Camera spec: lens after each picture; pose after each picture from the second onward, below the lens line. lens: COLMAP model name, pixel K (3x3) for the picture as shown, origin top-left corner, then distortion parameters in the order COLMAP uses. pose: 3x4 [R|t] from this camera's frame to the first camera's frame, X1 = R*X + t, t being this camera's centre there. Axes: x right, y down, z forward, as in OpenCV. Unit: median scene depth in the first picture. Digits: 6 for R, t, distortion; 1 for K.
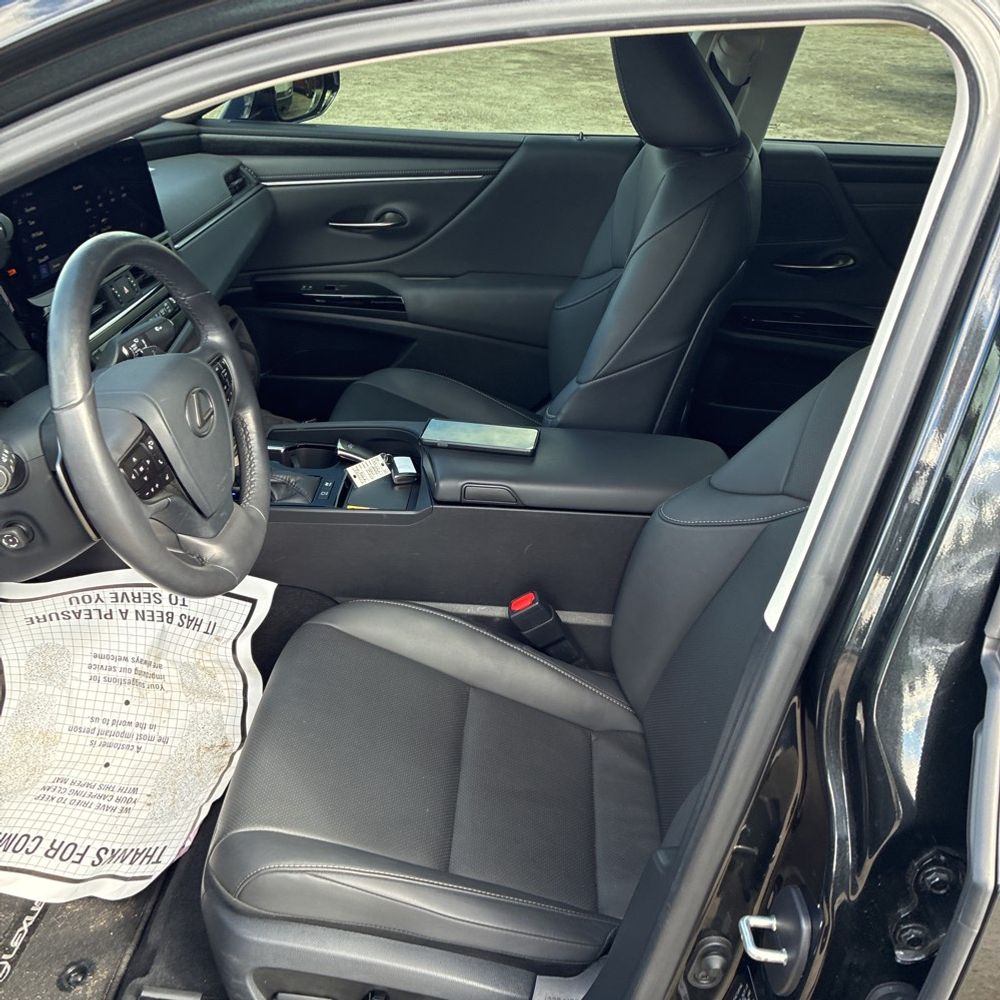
lens RADIAL K [[1019.6, 0, 501.8], [0, 1019.6, 495.9], [0, 0, 1]] dist [0.014943, 0.000000]
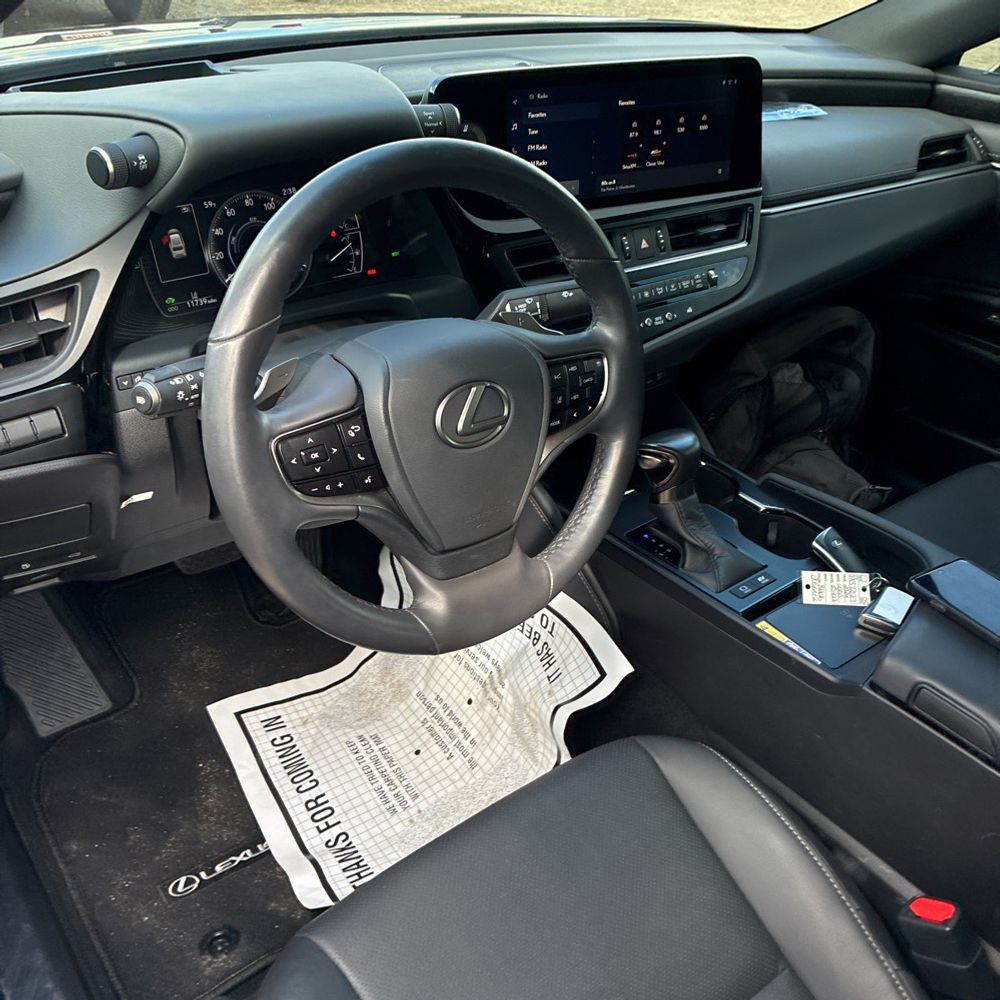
lens RADIAL K [[1019.6, 0, 493.0], [0, 1019.6, 510.3], [0, 0, 1]] dist [0.014943, 0.000000]
pose [[0.650592, 0.402223, -0.644164, 0.145546], [-0.379373, 0.906937, 0.183143, -0.116763], [0.657880, 0.125227, 0.742638, 0.369802]]
